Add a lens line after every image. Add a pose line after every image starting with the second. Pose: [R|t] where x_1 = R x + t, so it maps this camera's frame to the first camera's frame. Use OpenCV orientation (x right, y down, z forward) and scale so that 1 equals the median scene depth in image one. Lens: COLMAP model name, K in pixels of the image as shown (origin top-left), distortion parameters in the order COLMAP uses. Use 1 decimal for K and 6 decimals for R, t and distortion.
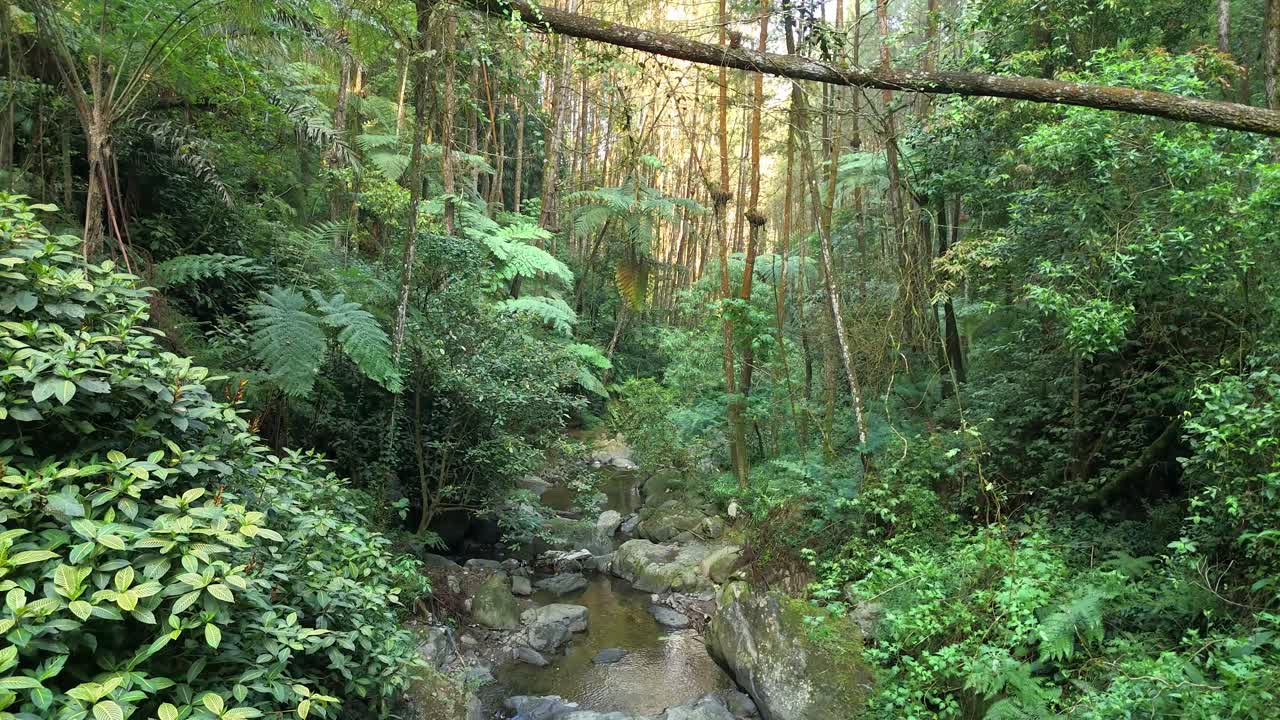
lens RADIAL K [[983.9, 0, 640.0], [0, 983.9, 360.0], [0, 0, 1]] dist [0.004172, -0.002353]
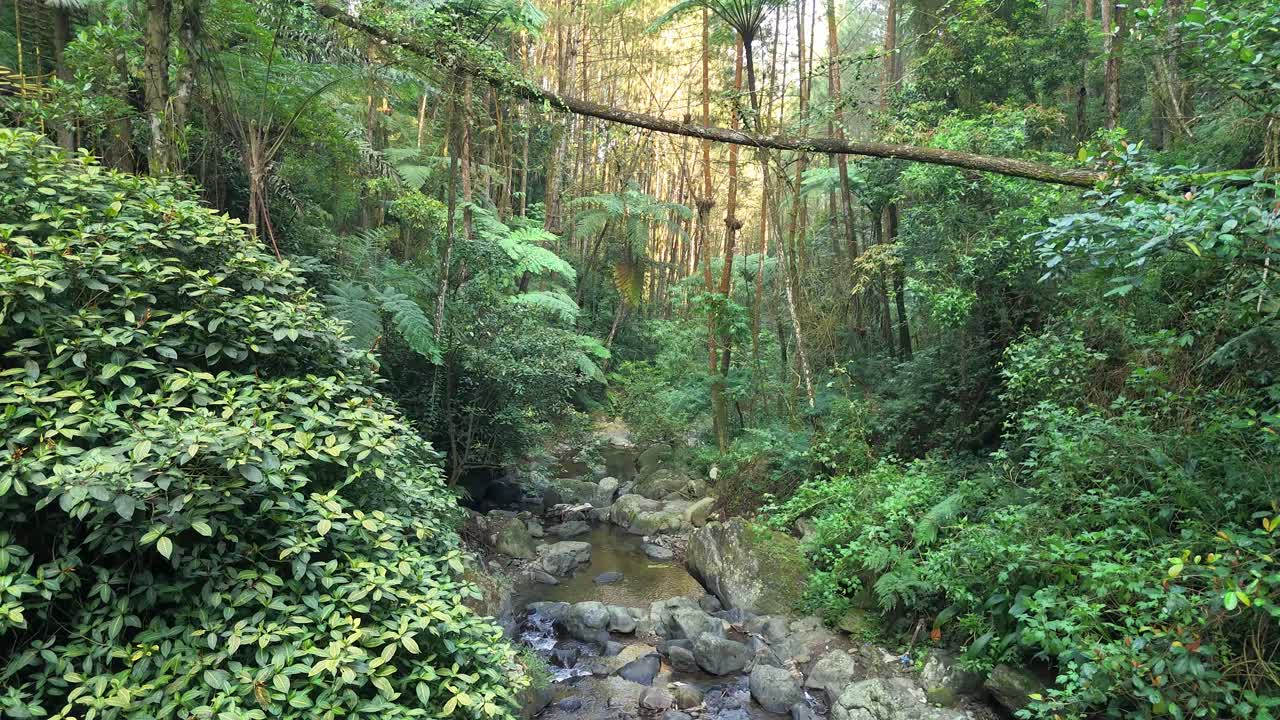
lens RADIAL K [[927.9, 0, 640.0], [0, 927.9, 360.0], [0, 0, 1]] dist [-0.004115, -0.000068]
pose [[0.999996, -0.000846, 0.002722, 0.005331], [0.000828, 0.999978, 0.006552, 0.014876], [-0.002728, -0.006549, 0.999975, -0.144743]]
